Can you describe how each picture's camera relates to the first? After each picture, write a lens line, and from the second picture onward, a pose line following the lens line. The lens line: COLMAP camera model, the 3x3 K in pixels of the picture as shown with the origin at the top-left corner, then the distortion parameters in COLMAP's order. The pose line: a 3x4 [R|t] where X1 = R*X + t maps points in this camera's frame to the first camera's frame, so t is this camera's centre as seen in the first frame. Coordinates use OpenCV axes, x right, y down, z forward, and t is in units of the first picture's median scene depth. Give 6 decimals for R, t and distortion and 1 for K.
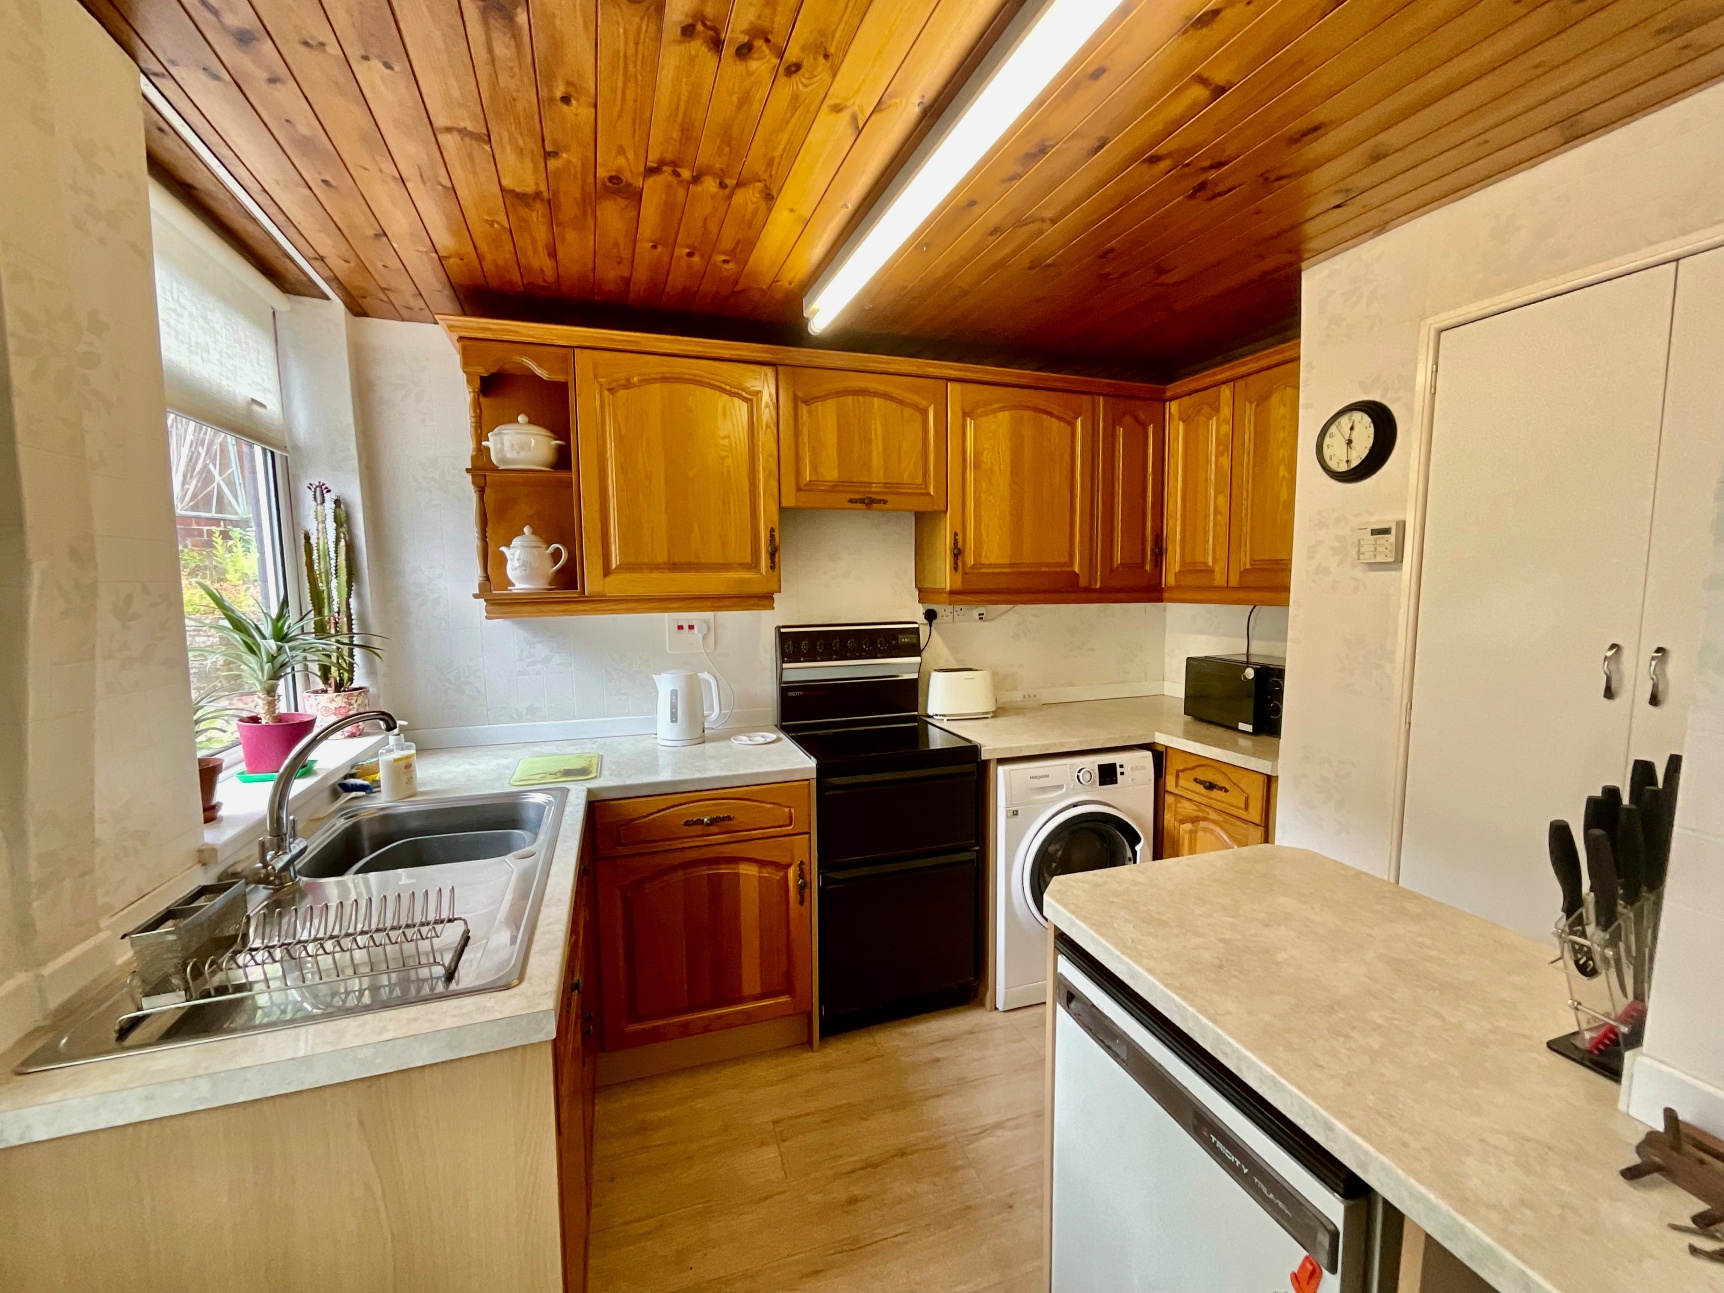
lens RADIAL K [[705.6, 0, 858.0], [0, 705.6, 649.3], [0, 0, 1]] dist [-0.001473, 0.000177]
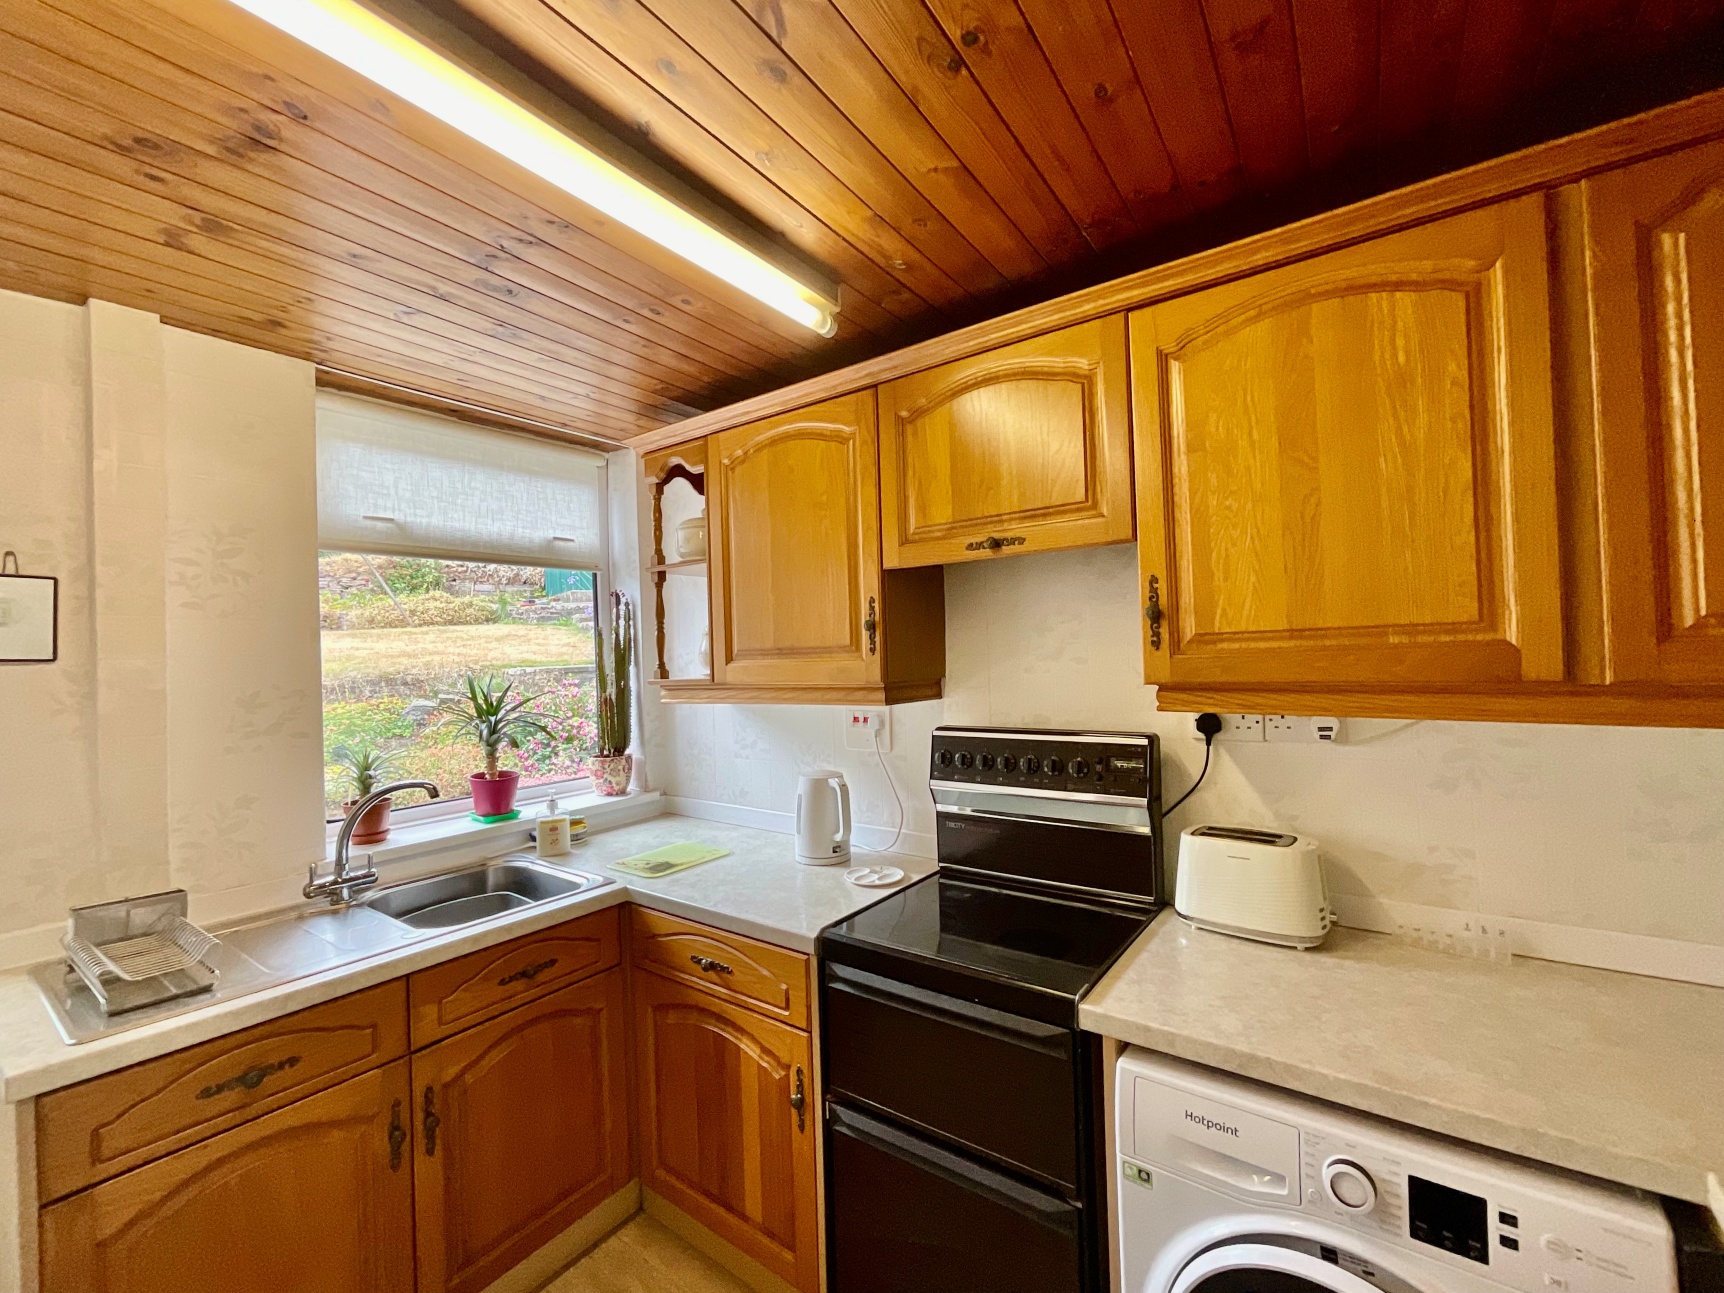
lens RADIAL K [[741.6, 0, 862.0], [0, 741.6, 646.5], [0, 0, 1]] dist [0.000506, 0.000372]
pose [[0.561448, -0.014496, -0.827385, 0.499153], [-0.055461, 0.996939, -0.055102, -0.071953], [0.825652, 0.076824, 0.558925, 0.523869]]
